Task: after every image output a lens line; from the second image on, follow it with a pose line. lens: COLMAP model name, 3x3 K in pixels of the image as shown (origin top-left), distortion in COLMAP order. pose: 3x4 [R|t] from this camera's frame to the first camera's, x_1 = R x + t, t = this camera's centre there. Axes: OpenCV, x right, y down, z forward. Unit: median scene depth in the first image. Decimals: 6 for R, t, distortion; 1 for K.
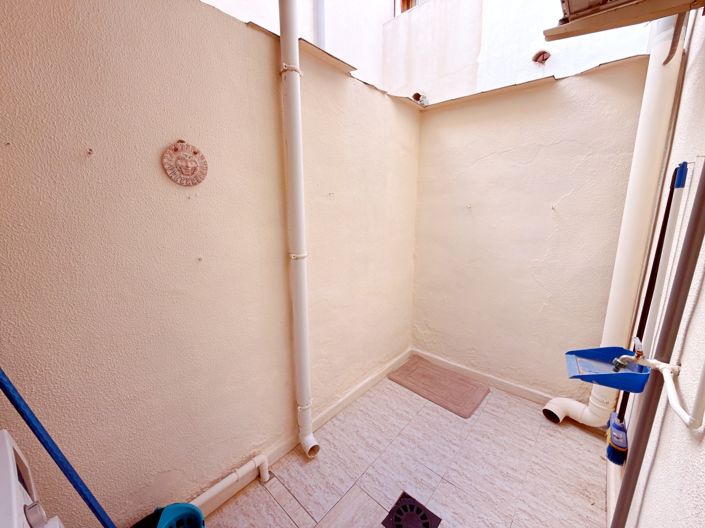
lens RADIAL K [[281.6, 0, 352.5], [0, 281.6, 264.0], [0, 0, 1]] dist [-0.000632, 0.000137]
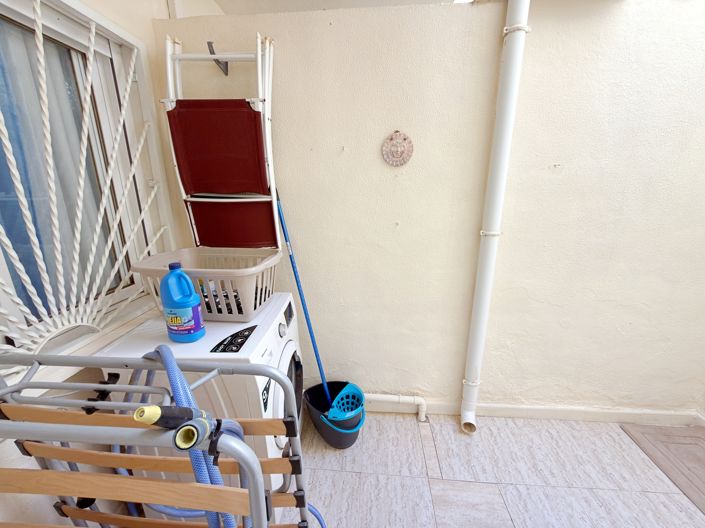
lens RADIAL K [[281.6, 0, 352.5], [0, 281.6, 264.0], [0, 0, 1]] dist [-0.000632, 0.000137]
pose [[0.609203, 0.208744, -0.765048, 0.287828], [-0.152653, 0.977559, 0.145171, 0.006313], [0.778183, 0.028349, 0.627398, 0.023368]]
